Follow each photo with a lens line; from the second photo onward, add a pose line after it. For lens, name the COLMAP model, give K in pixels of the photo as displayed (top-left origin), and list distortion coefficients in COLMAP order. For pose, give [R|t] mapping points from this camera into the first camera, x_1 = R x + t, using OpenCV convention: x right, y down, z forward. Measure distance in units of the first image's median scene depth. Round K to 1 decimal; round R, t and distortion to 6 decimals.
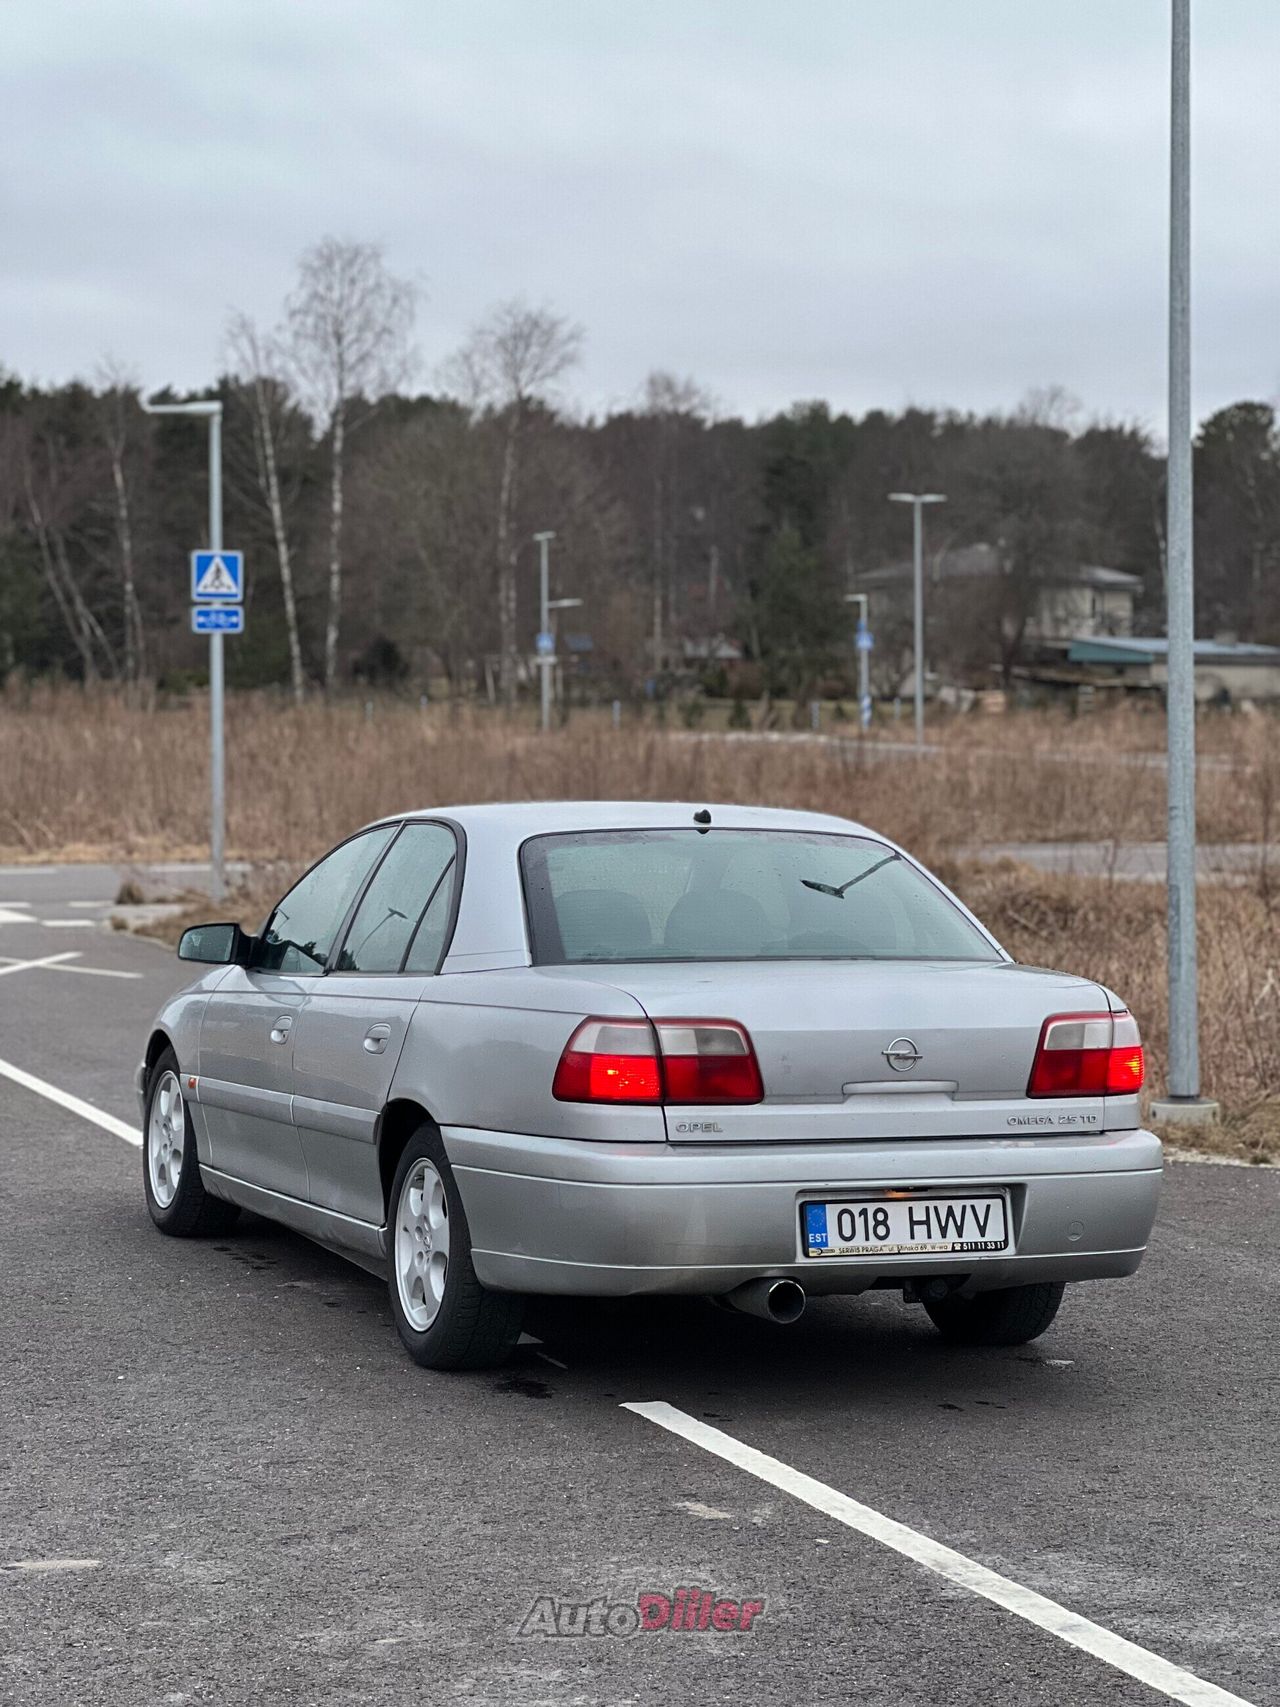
lens RADIAL K [[3993.9, 0, 650.7], [0, 3993.9, 852.6], [0, 0, 1]] dist [0.039386, 0.000000]
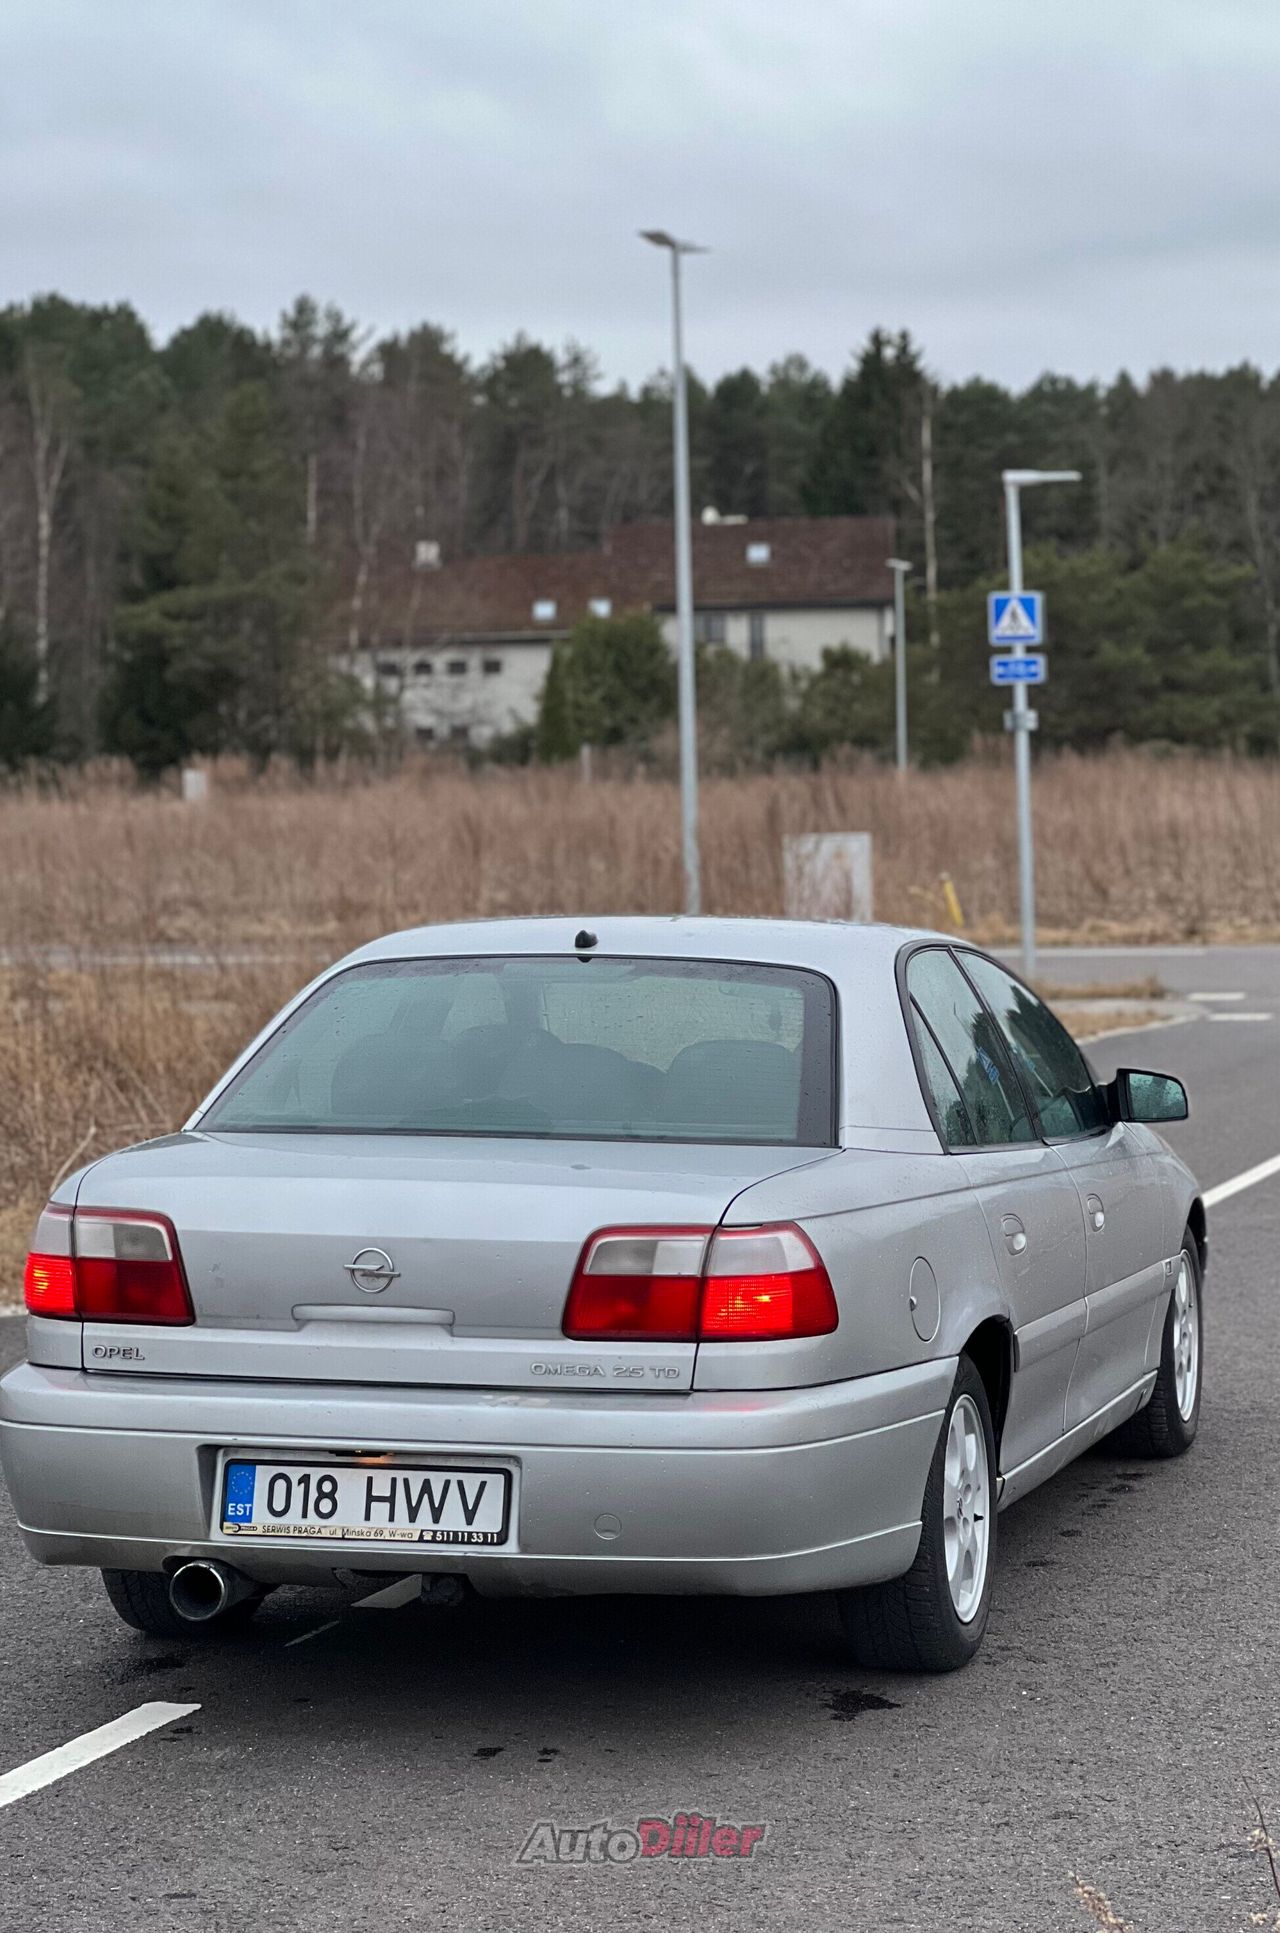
lens RADIAL K [[4517.2, 0, 657.7], [0, 4517.2, 954.0], [0, 0, 1]] dist [0.112846, 0.000000]
pose [[0.794038, 0.009968, -0.607787, 0.551640], [-0.002848, 0.999916, 0.012678, -0.017150], [0.607862, -0.008336, 0.793999, 0.327189]]
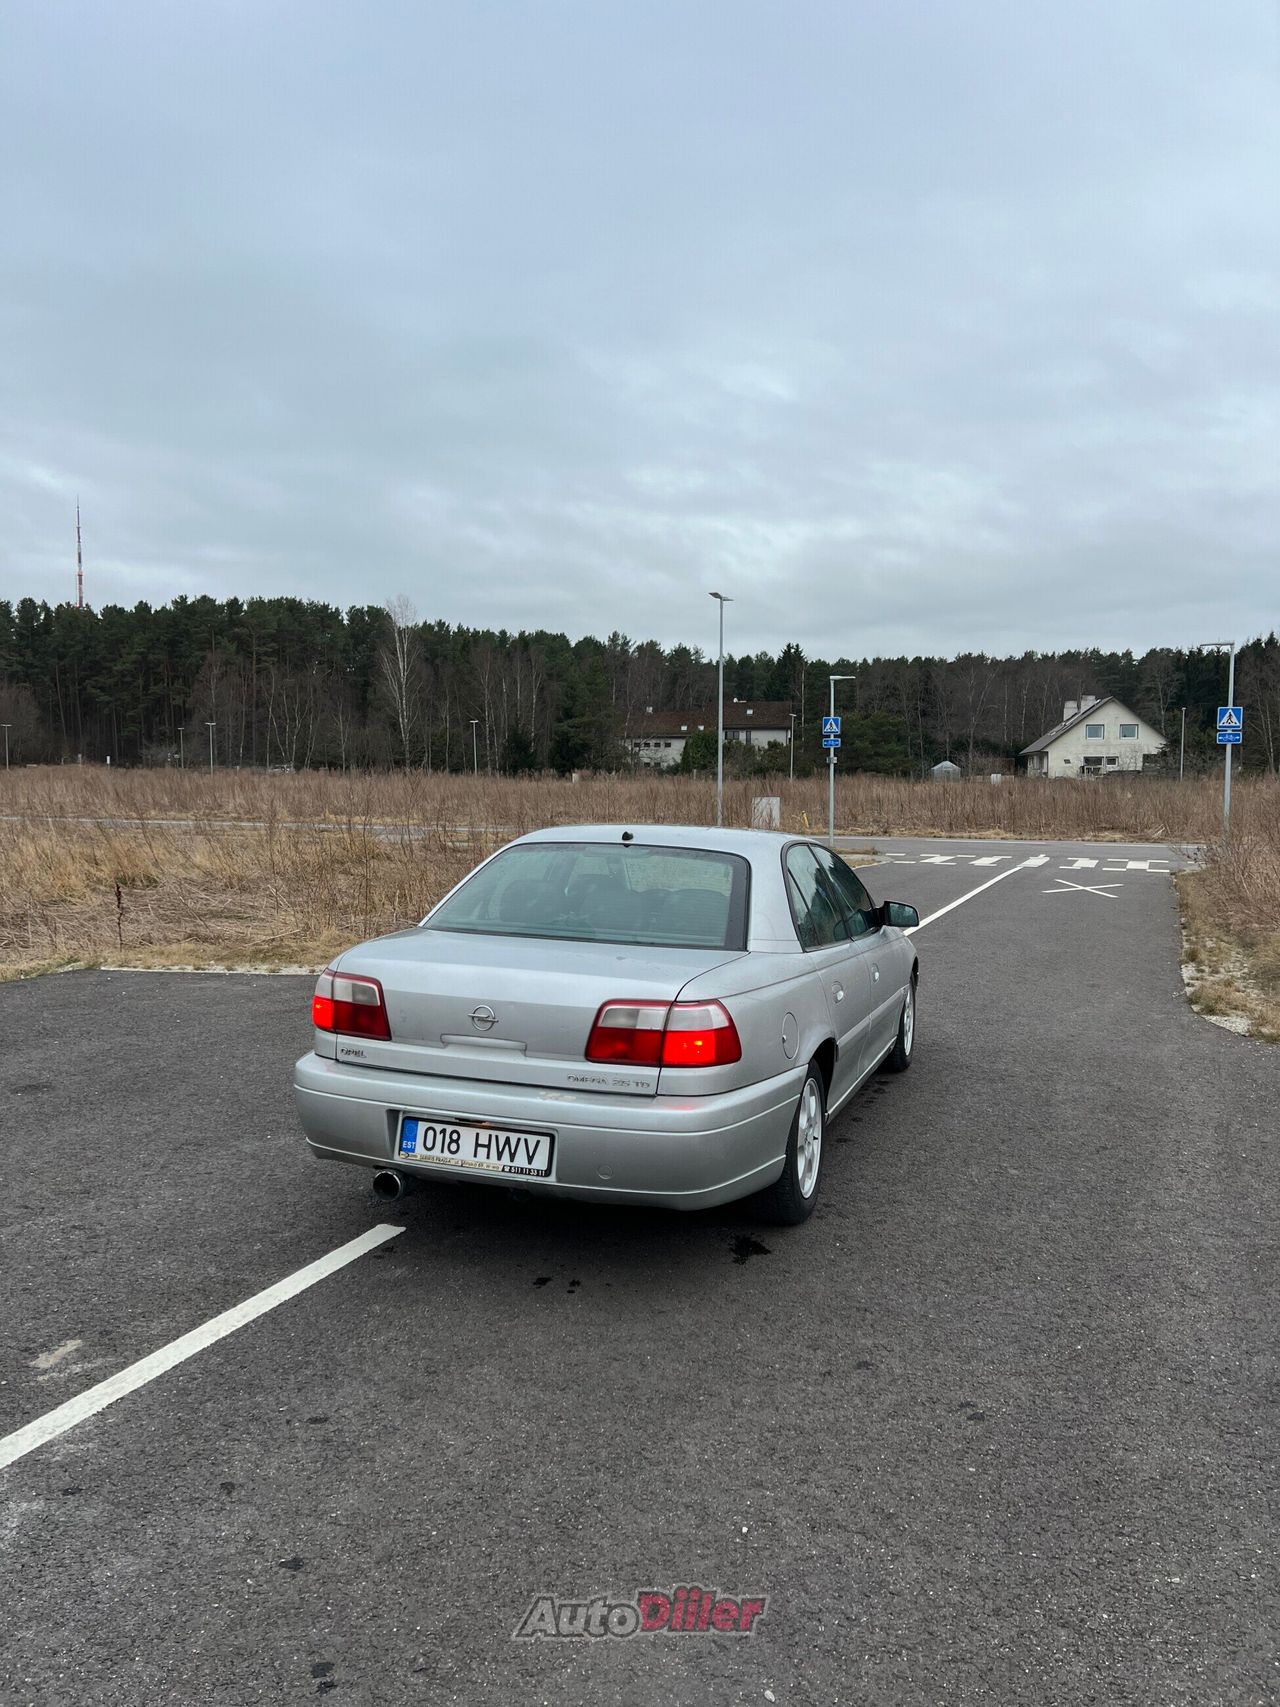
lens RADIAL K [[1302.4, 0, 624.4], [0, 1302.4, 856.0], [0, 0, 1]] dist [0.052182, -0.065715]
pose [[0.746914, 0.045307, -0.663376, 0.346347], [-0.031052, 0.998964, 0.033264, -0.017761], [0.664195, -0.004247, 0.747547, 0.631207]]
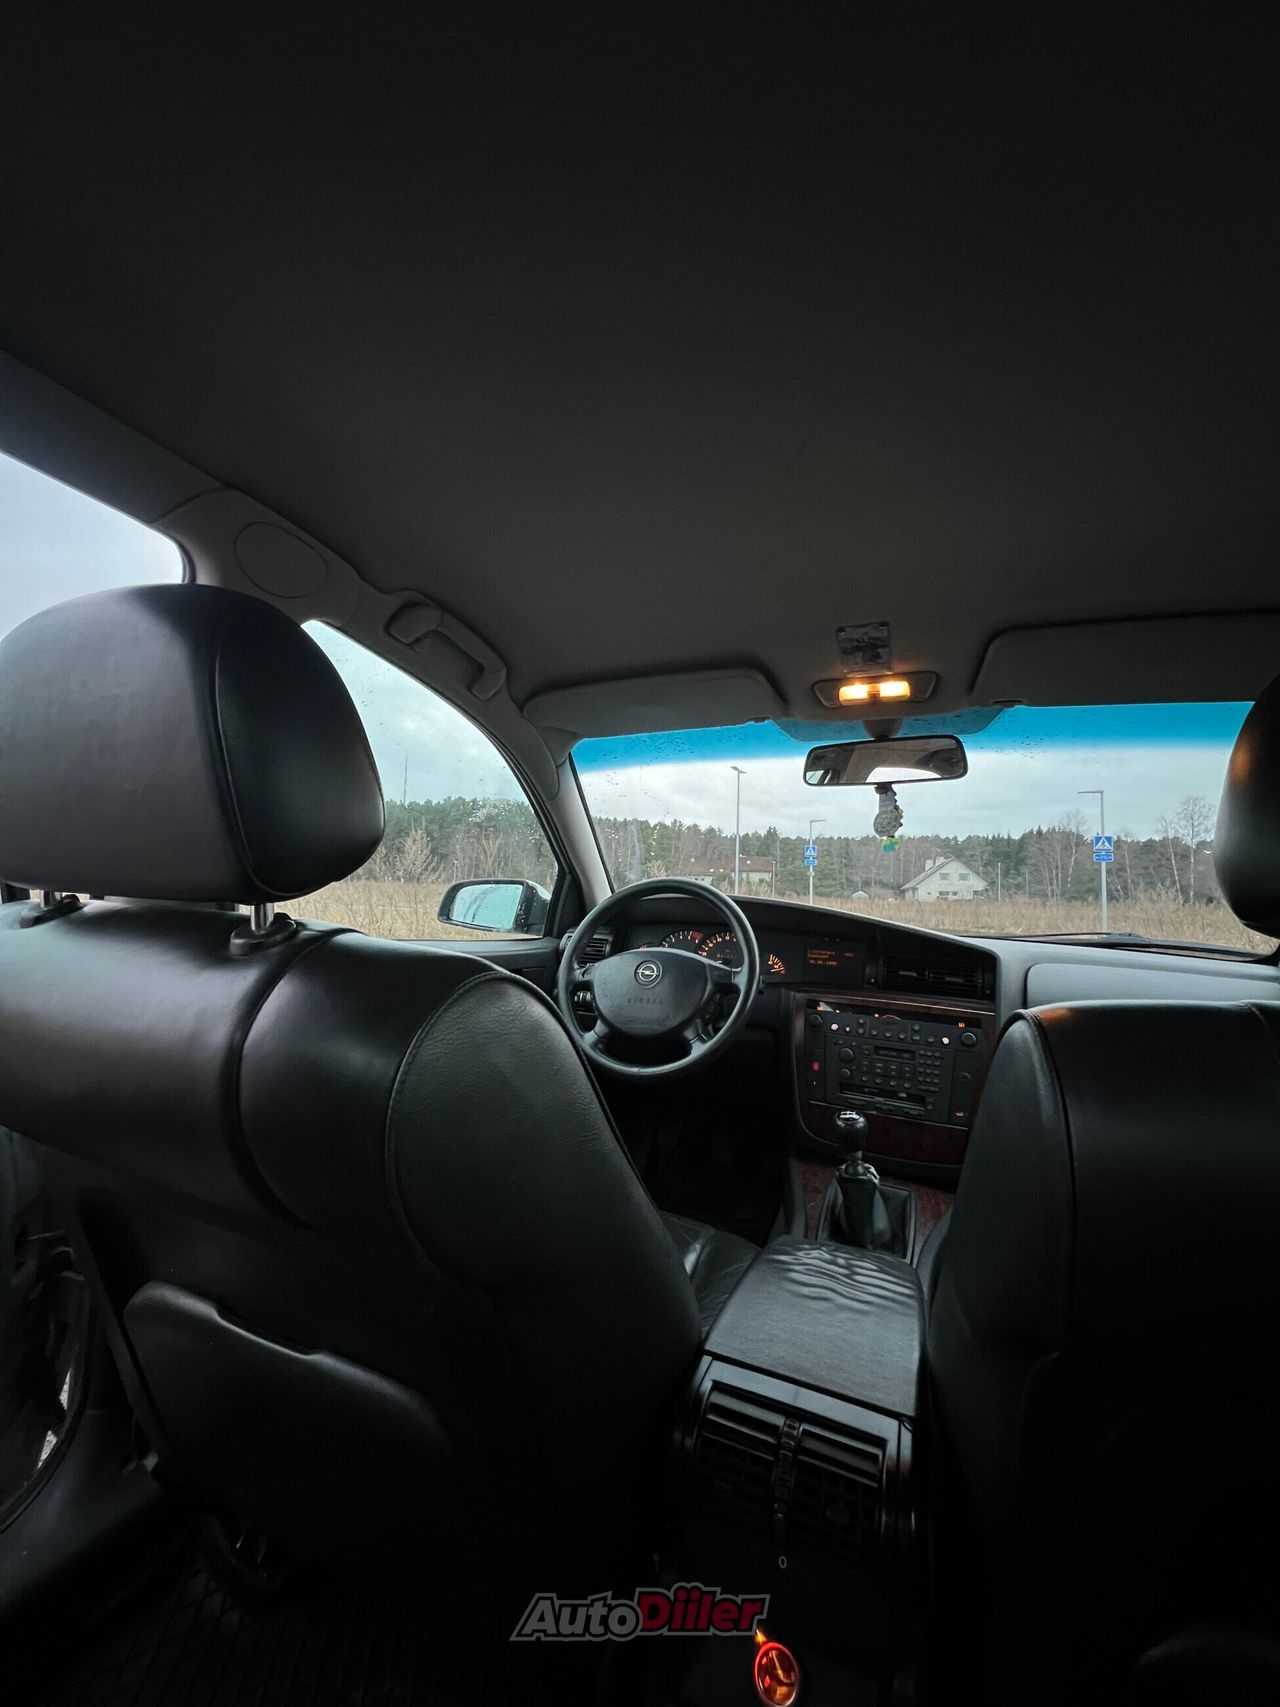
lens RADIAL K [[661.7, 0, 646.4], [0, 661.7, 871.2], [0, 0, 1]] dist [-0.000090, 0.000099]
pose [[0.710925, -0.009645, -0.703202, 0.000489], [-0.057834, 0.995717, -0.072127, 0.025803], [0.700886, 0.091946, 0.707322, 1.062300]]
